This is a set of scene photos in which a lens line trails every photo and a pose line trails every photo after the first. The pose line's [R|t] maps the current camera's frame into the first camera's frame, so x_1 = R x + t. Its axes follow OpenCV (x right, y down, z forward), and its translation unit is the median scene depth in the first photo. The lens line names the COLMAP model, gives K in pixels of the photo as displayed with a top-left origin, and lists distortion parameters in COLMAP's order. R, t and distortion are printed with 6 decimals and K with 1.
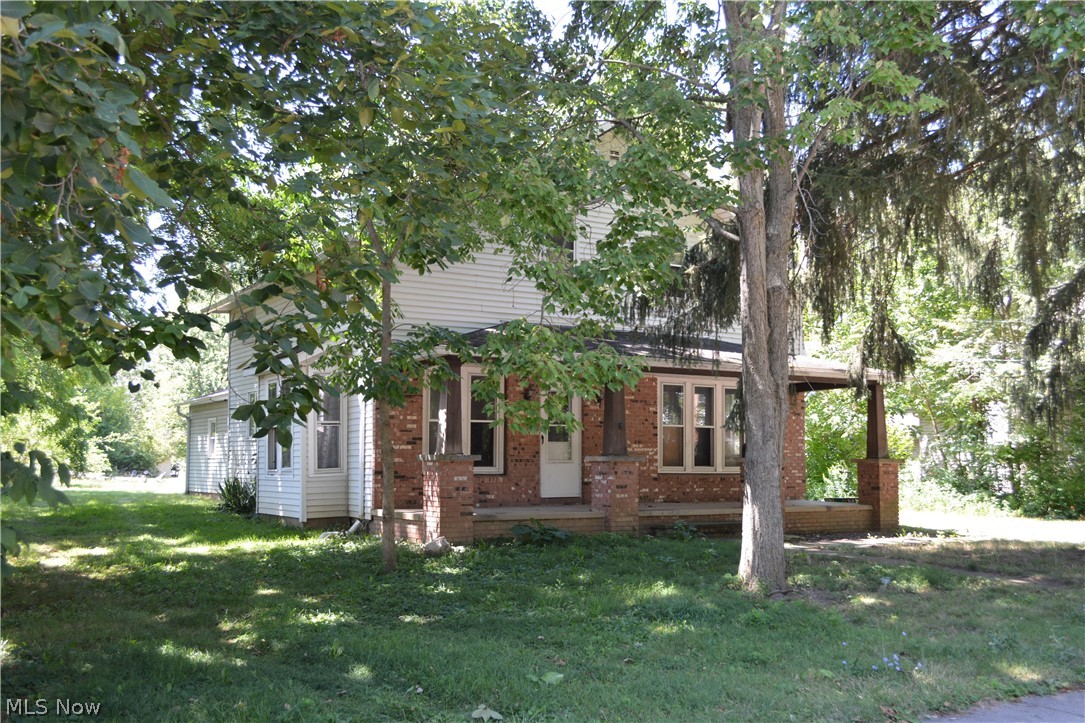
lens RADIAL K [[1077.4, 0, 541.2], [0, 1077.4, 363.9], [0, 0, 1]] dist [-0.020918, 0.000000]
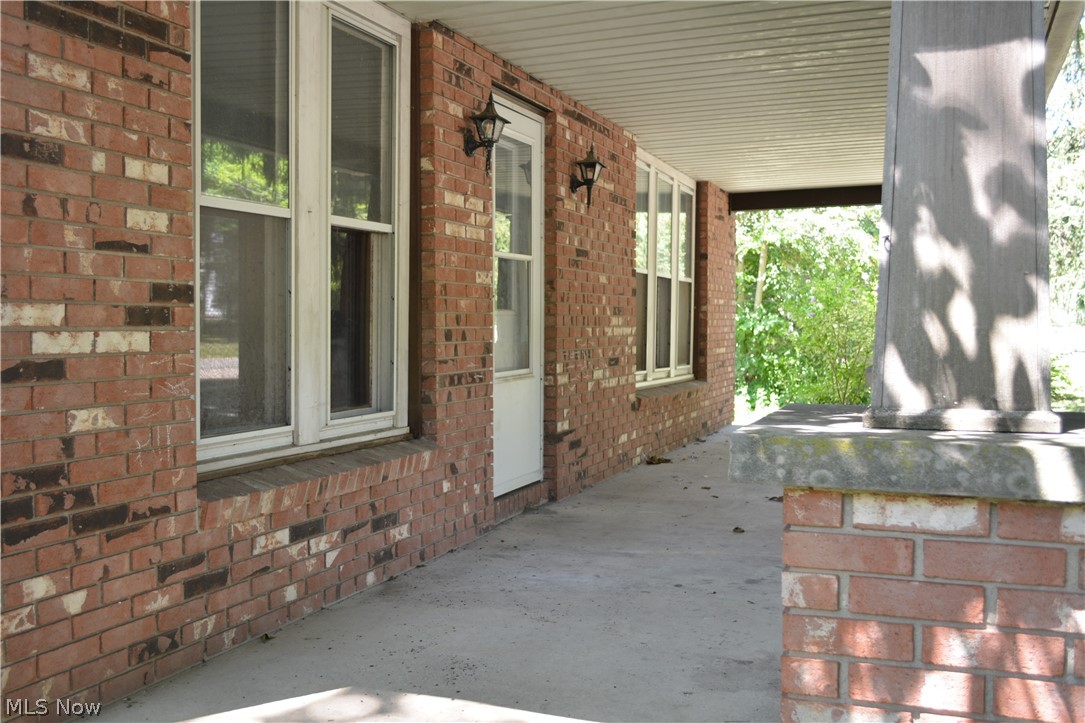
lens RADIAL K [[1077.4, 0, 541.6], [0, 1077.4, 361.2], [0, 0, 1]] dist [-0.020918, 0.000000]
pose [[0.794384, -0.026341, 0.606844, -0.167001], [-0.048003, 0.993212, 0.105949, 0.055963], [-0.605516, -0.113294, 0.787728, 0.779814]]
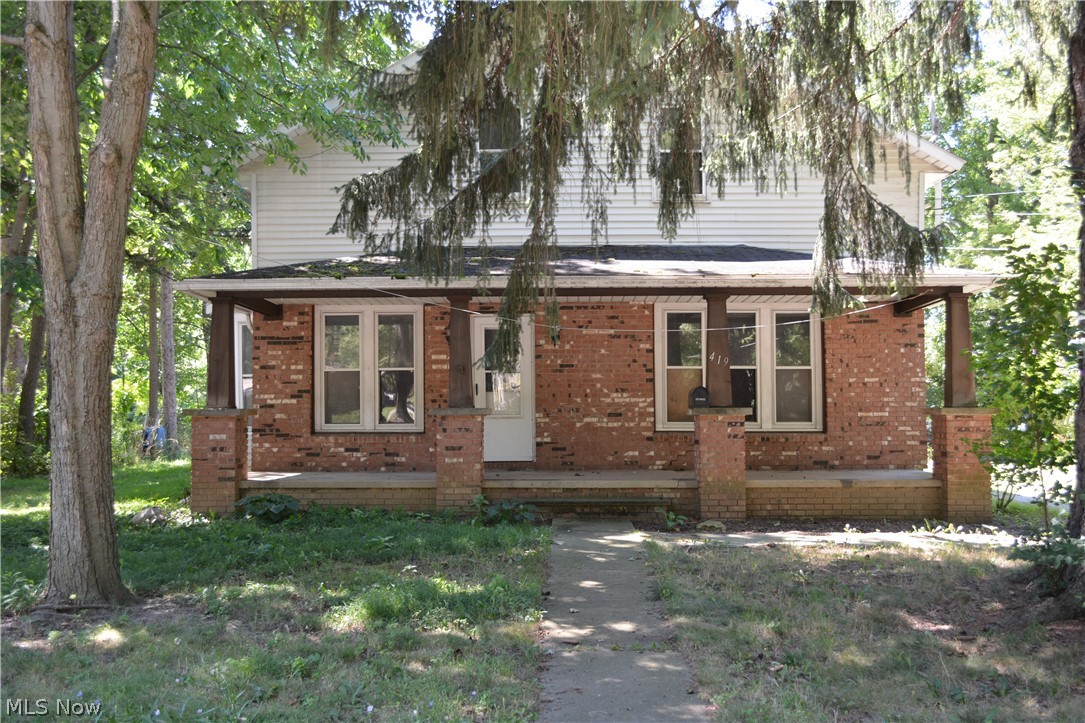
lens RADIAL K [[1077.4, 0, 542.5], [0, 1077.4, 360.5], [0, 0, 1]] dist [-0.020918, 0.000000]
pose [[0.843116, -0.036116, -0.536518, 0.487505], [0.054809, 0.998317, 0.018928, 0.036927], [0.534932, -0.045364, 0.843677, 0.355292]]
